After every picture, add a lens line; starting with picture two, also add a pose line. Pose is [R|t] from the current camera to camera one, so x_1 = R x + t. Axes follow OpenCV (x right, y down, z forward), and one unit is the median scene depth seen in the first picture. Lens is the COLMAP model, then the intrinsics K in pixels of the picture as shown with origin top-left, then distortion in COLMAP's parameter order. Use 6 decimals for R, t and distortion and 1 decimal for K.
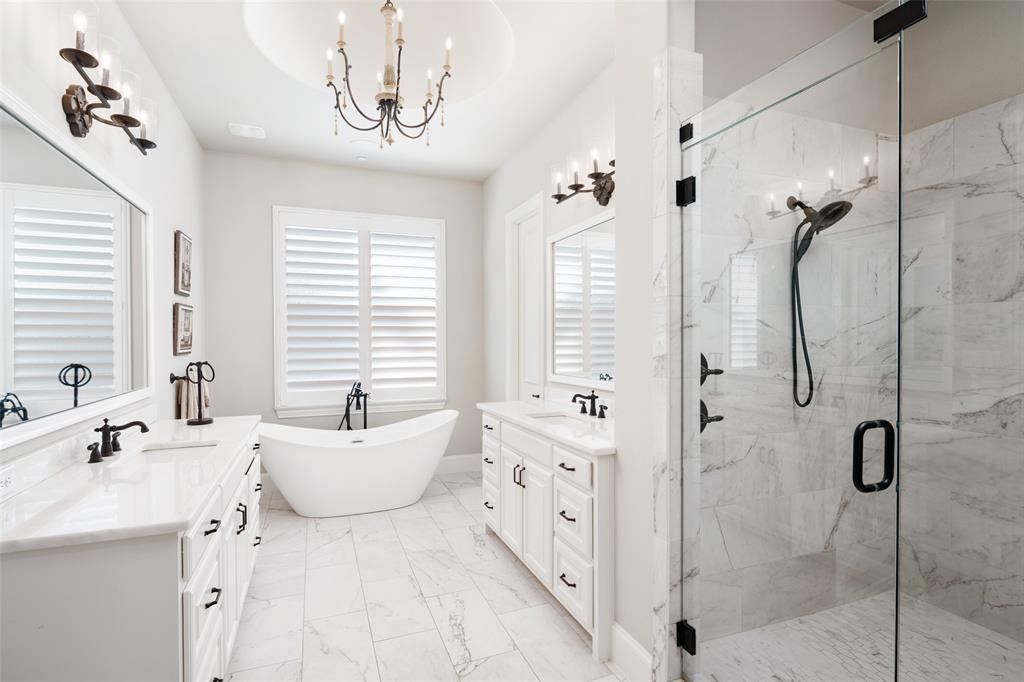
lens RADIAL K [[497.3, 0, 518.9], [0, 497.3, 345.3], [0, 0, 1]] dist [0.002323, 0.000361]
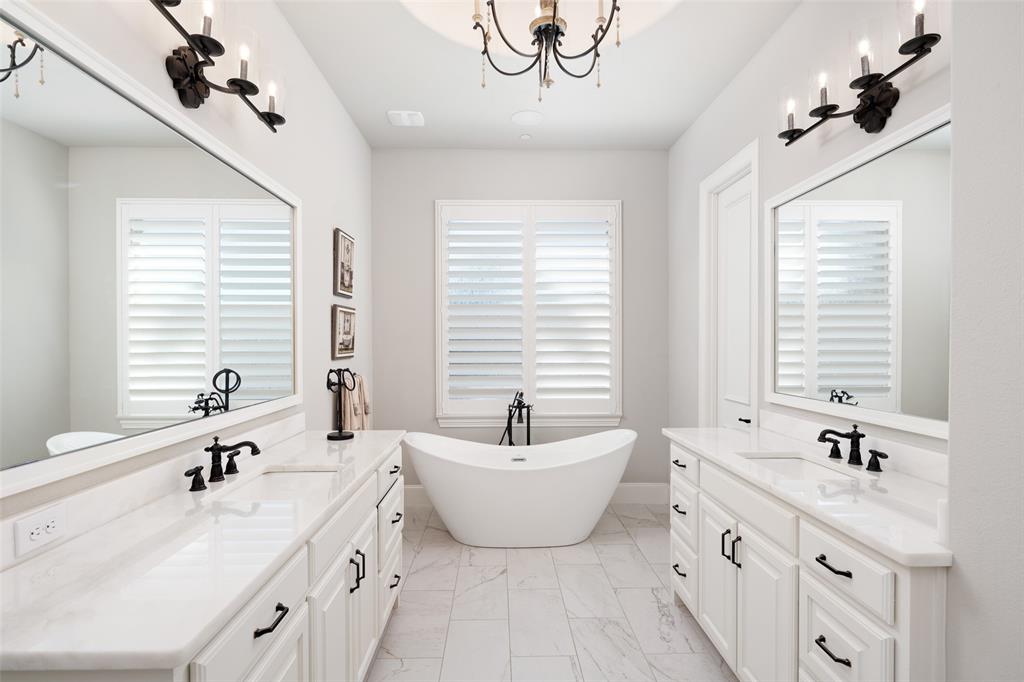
lens RADIAL K [[497.3, 0, 518.9], [0, 497.3, 345.3], [0, 0, 1]] dist [0.002323, 0.000361]
pose [[0.939396, 0.003298, -0.342817, -0.033942], [-0.005627, 0.999967, -0.005800, -0.004020], [0.342787, 0.007378, 0.939384, 0.237034]]
